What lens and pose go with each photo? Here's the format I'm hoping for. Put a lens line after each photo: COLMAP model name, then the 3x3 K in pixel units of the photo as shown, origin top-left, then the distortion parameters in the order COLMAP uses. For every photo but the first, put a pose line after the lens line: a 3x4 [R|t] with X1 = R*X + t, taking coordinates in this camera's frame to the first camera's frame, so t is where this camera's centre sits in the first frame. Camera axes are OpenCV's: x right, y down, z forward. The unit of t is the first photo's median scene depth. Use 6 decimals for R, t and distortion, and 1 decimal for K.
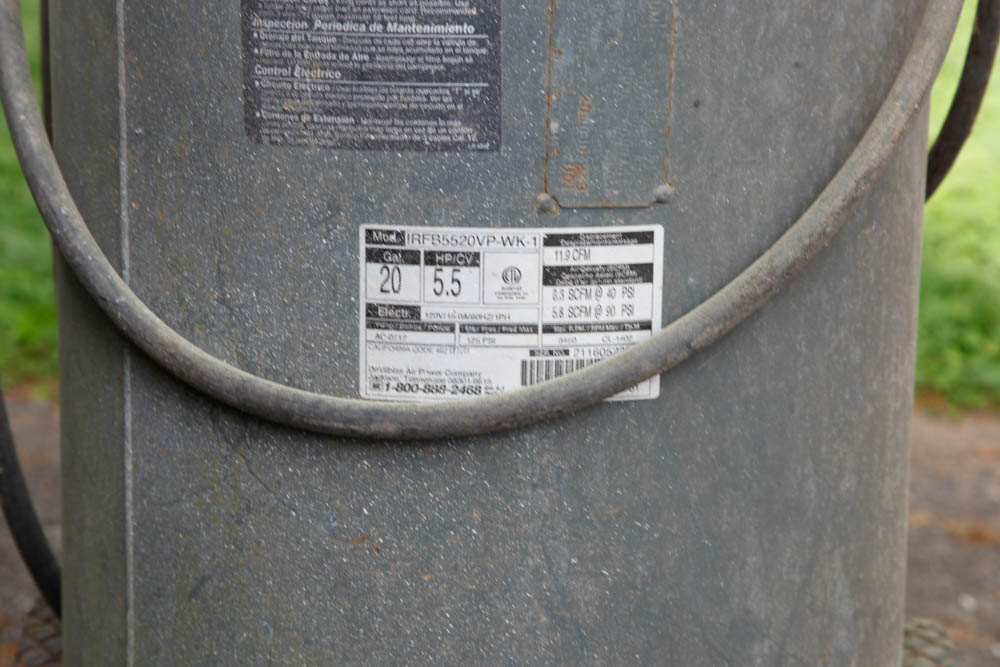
lens RADIAL K [[2583.5, 0, 500.0], [0, 2583.5, 333.5], [0, 0, 1]] dist [0.432773, 0.518100]
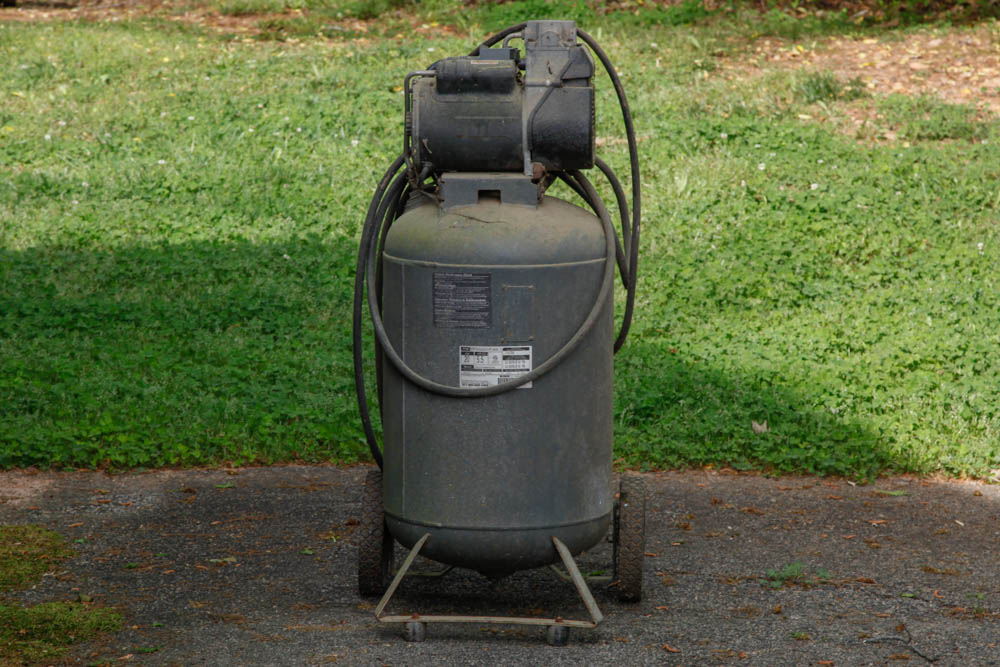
lens RADIAL K [[4006.1, 0, 500.0], [0, 4006.1, 333.5], [0, 0, 1]] dist [0.526158, 3.932425]
pose [[0.997130, -0.004805, -0.075561, 0.504409], [-0.002119, 0.995822, -0.091292, 0.533130], [0.075684, 0.091190, 0.992953, -5.476017]]
